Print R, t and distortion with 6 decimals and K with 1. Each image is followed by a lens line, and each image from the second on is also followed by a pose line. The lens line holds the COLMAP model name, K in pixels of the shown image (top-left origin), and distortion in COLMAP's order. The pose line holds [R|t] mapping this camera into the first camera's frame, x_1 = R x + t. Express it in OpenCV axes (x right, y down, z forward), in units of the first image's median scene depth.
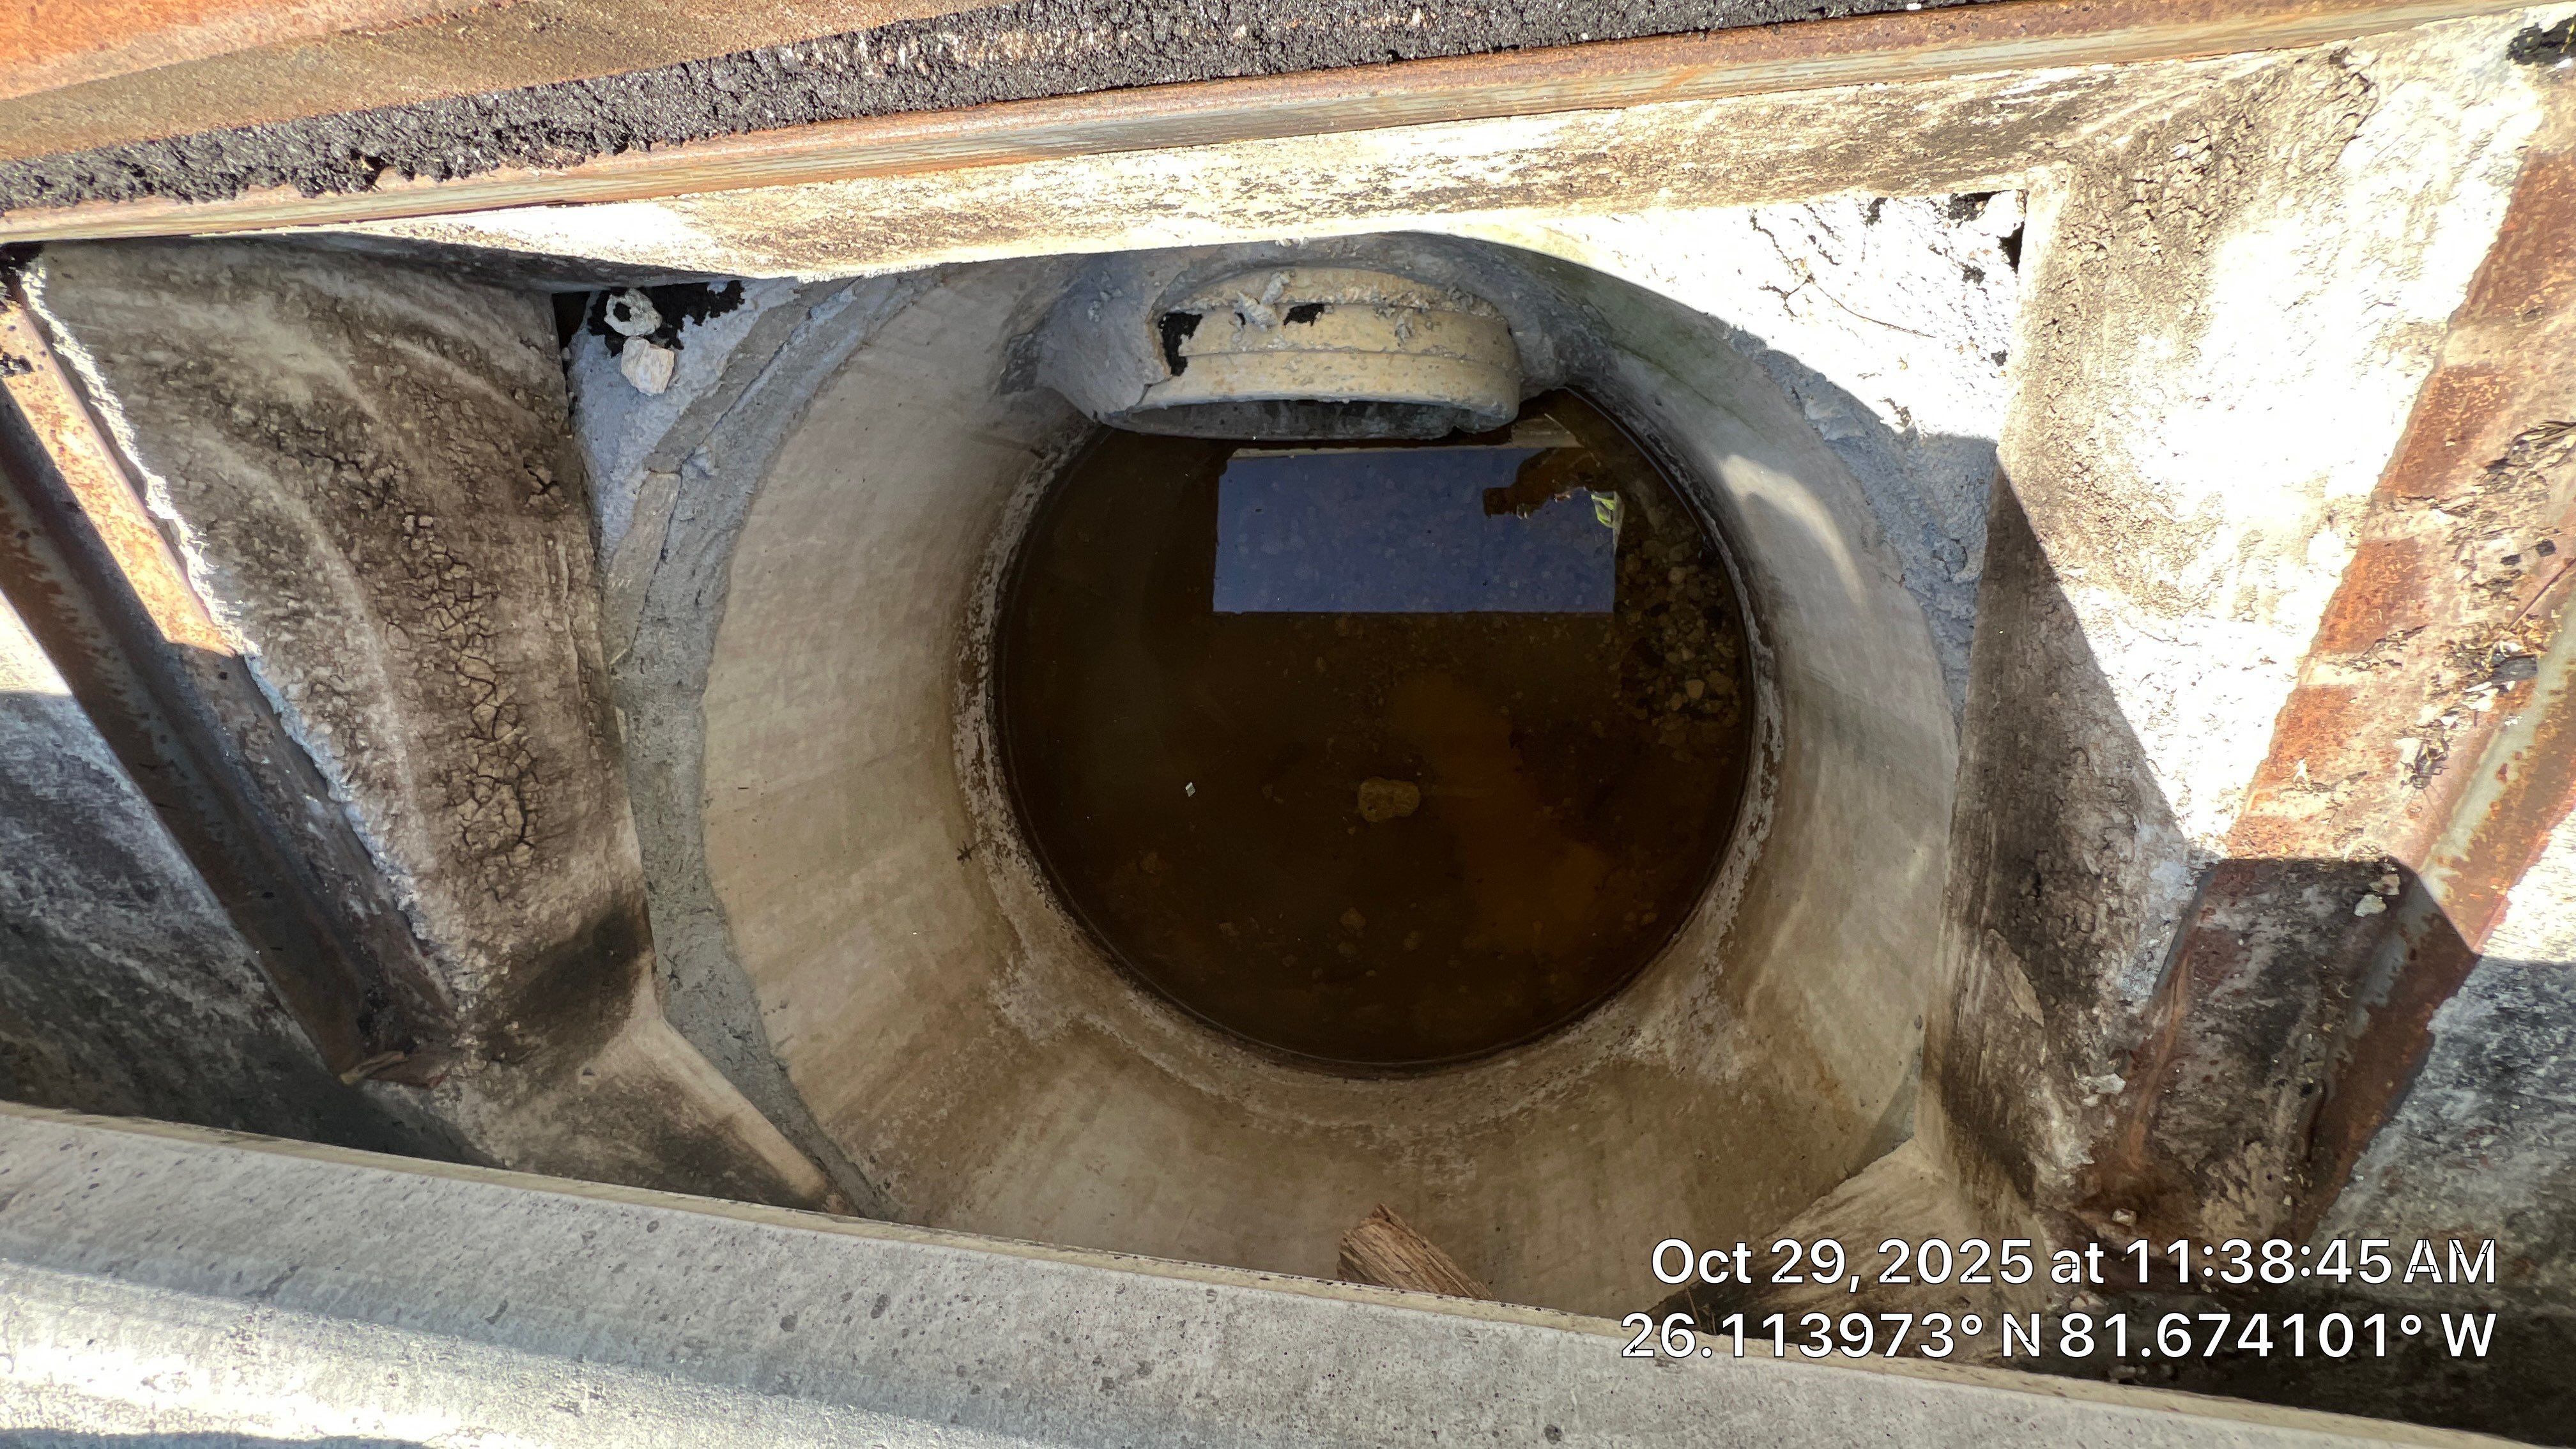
lens RADIAL K [[1033.5, 0, 1279.3], [0, 1033.5, 720.3], [0, 0, 1]] dist [-0.005367, 0.001160]
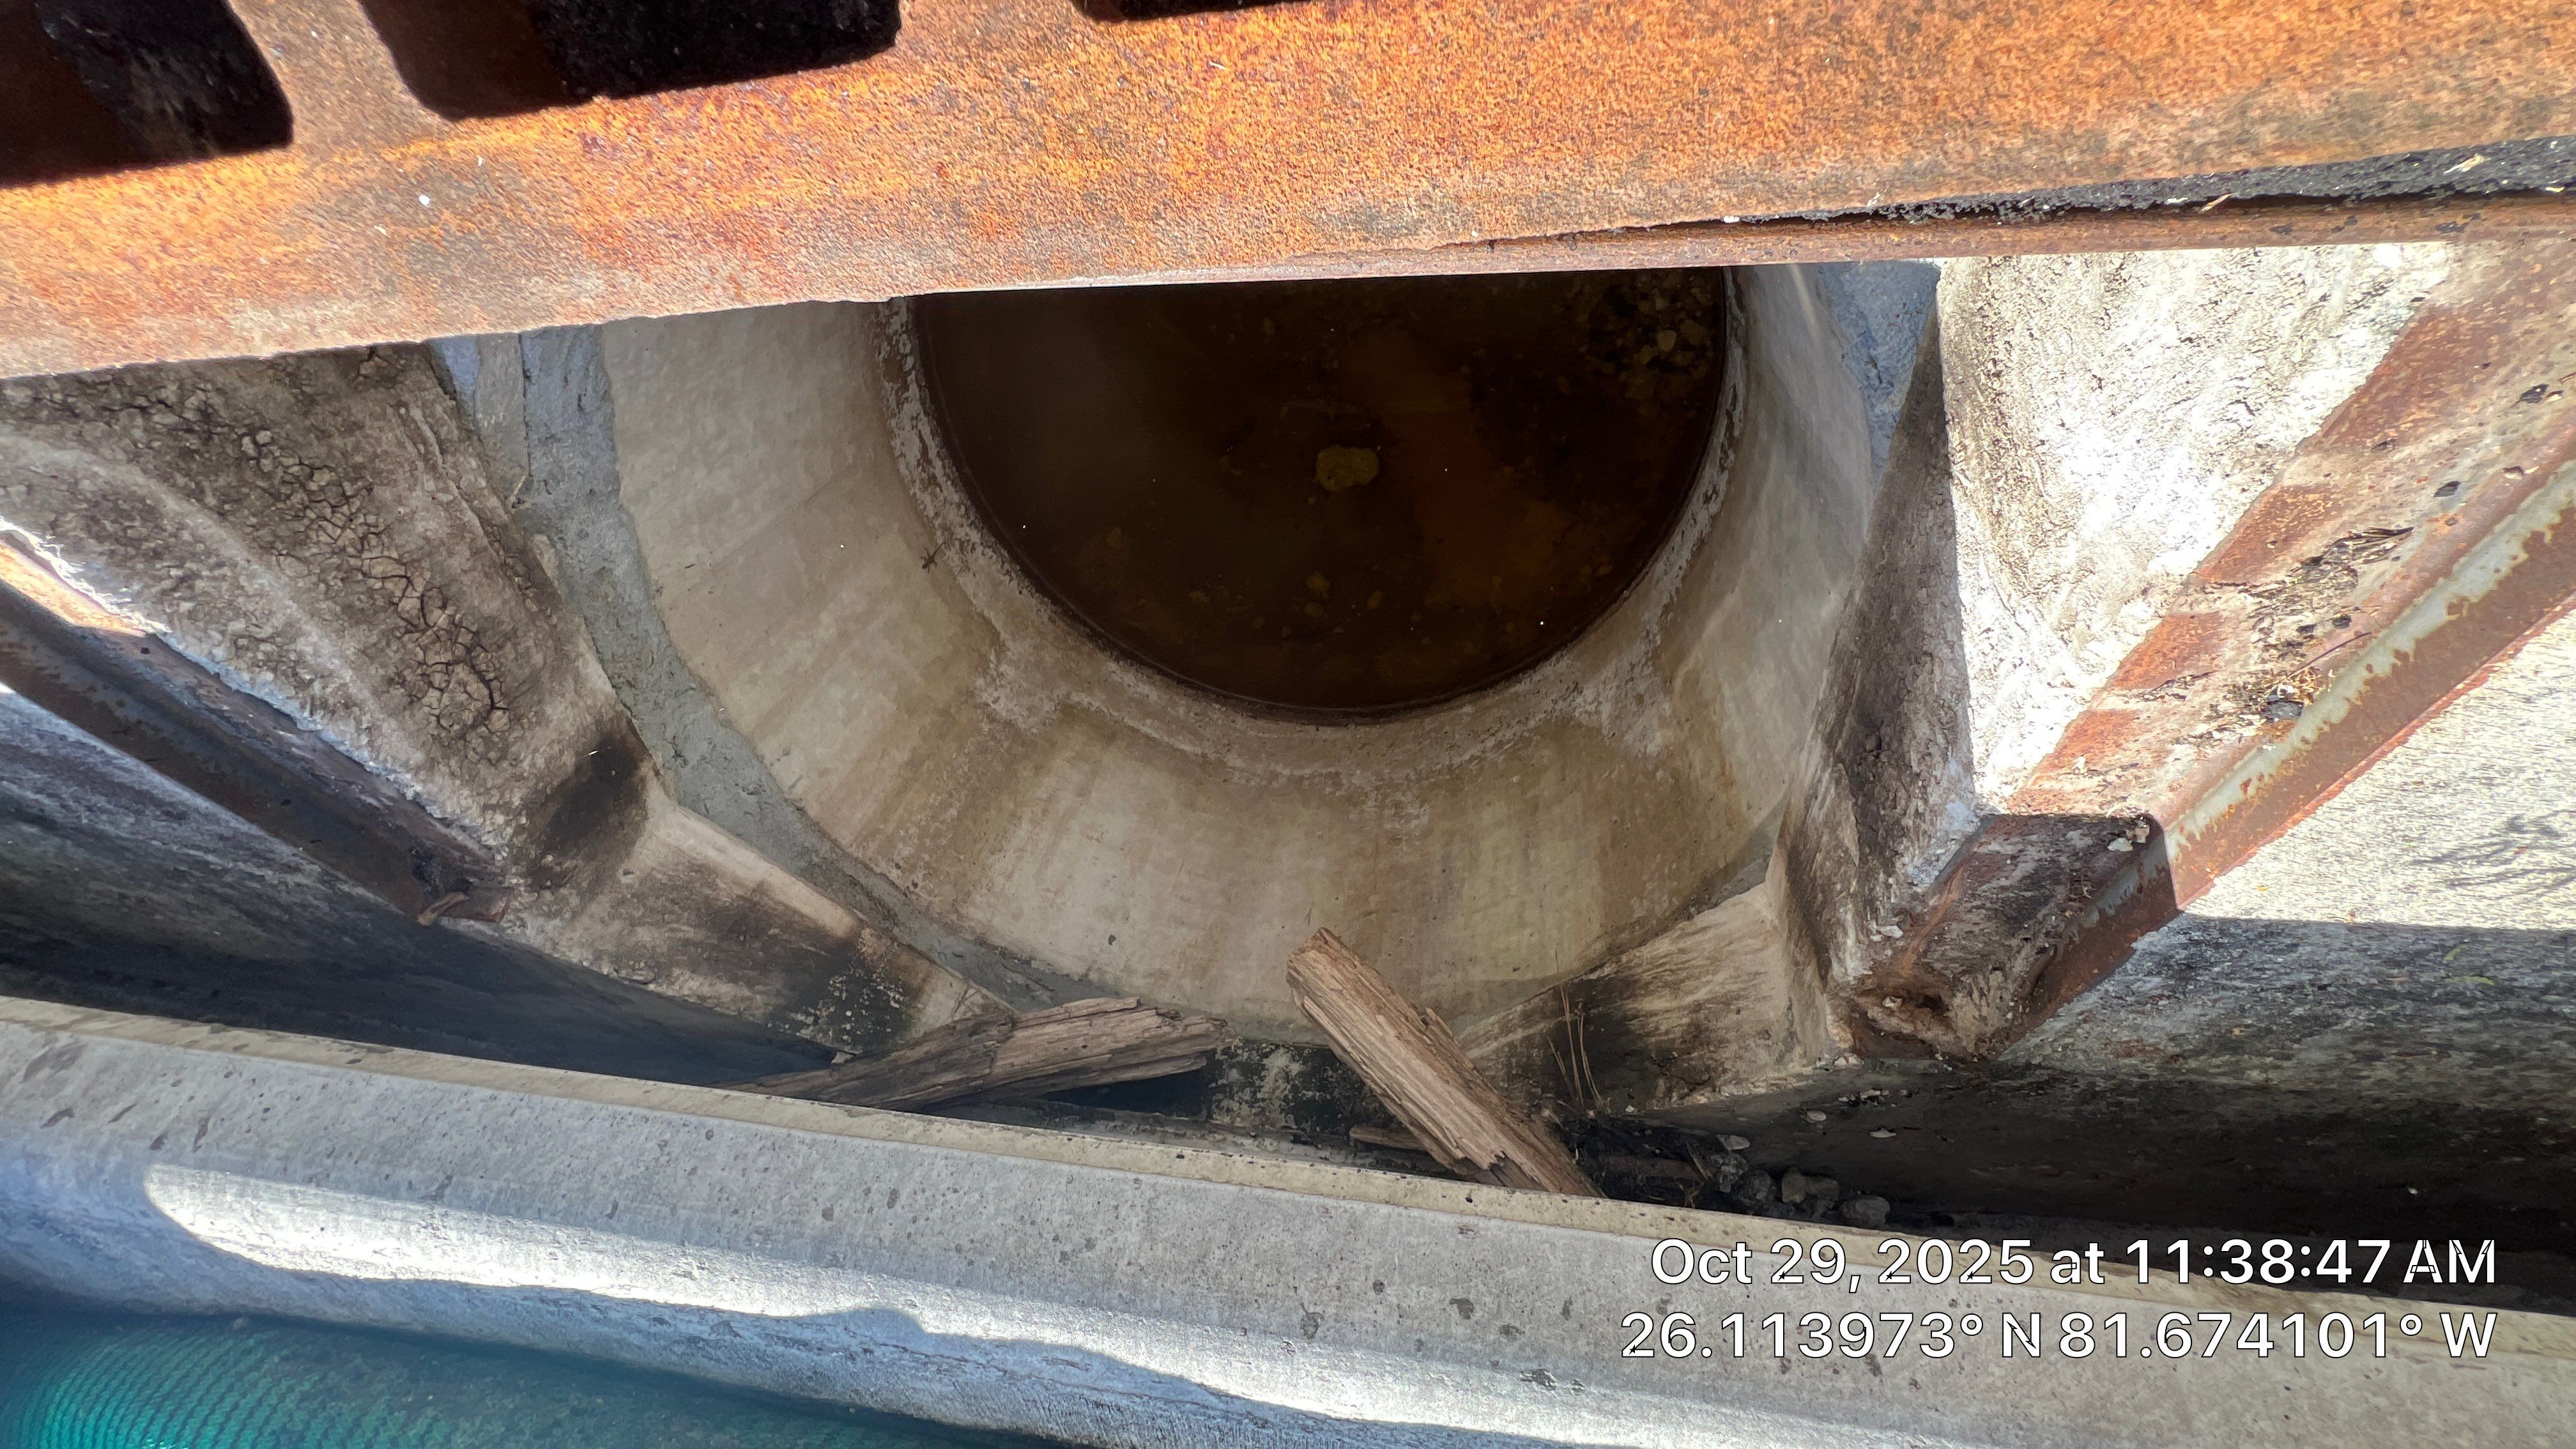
lens RADIAL K [[1033.5, 0, 1279.3], [0, 1033.5, 720.3], [0, 0, 1]] dist [-0.005367, 0.001160]
pose [[0.997887, -0.063227, -0.014984, 0.088024], [0.063643, 0.904531, 0.421632, -0.268641], [-0.013105, -0.421694, 0.906643, 0.021558]]
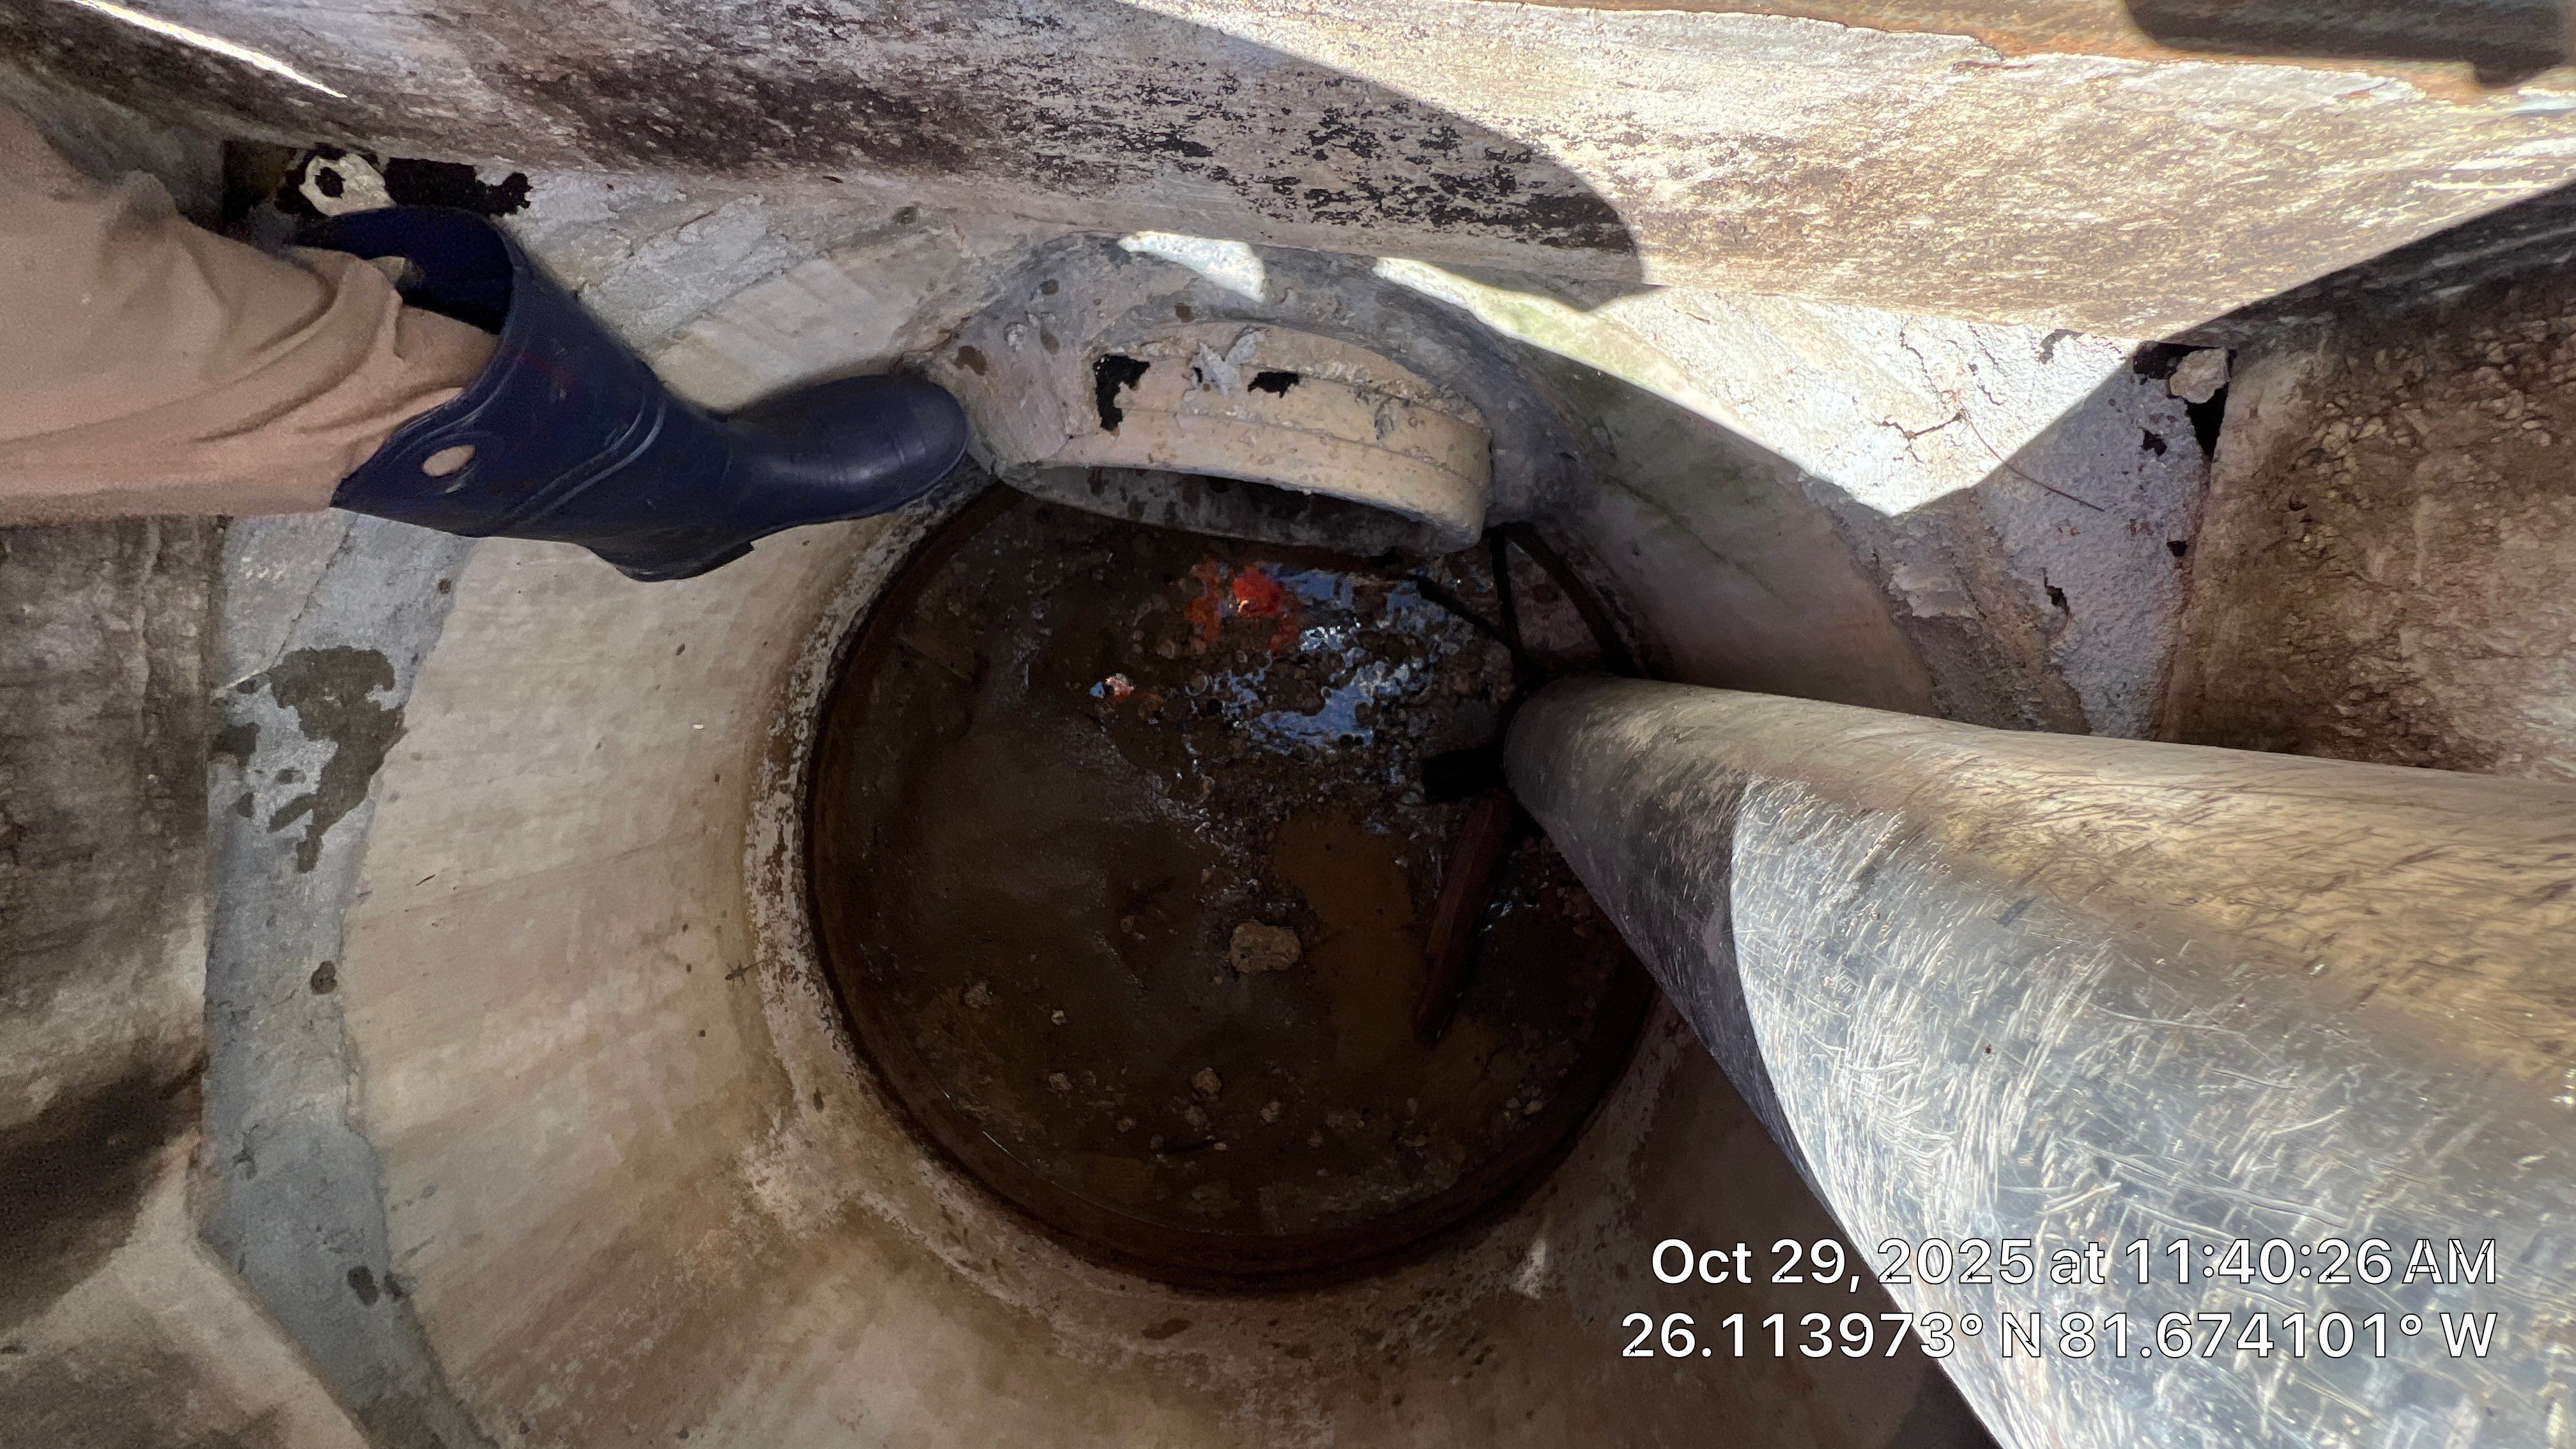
lens RADIAL K [[1031.3, 0, 1277.3], [0, 1031.3, 718.9], [0, 0, 1]] dist [-0.008297, 0.000522]
pose [[0.980499, 0.125513, 0.151224, -0.084613], [-0.108270, 0.987172, -0.117339, -0.036490], [-0.164012, 0.098678, 0.981510, 0.273578]]
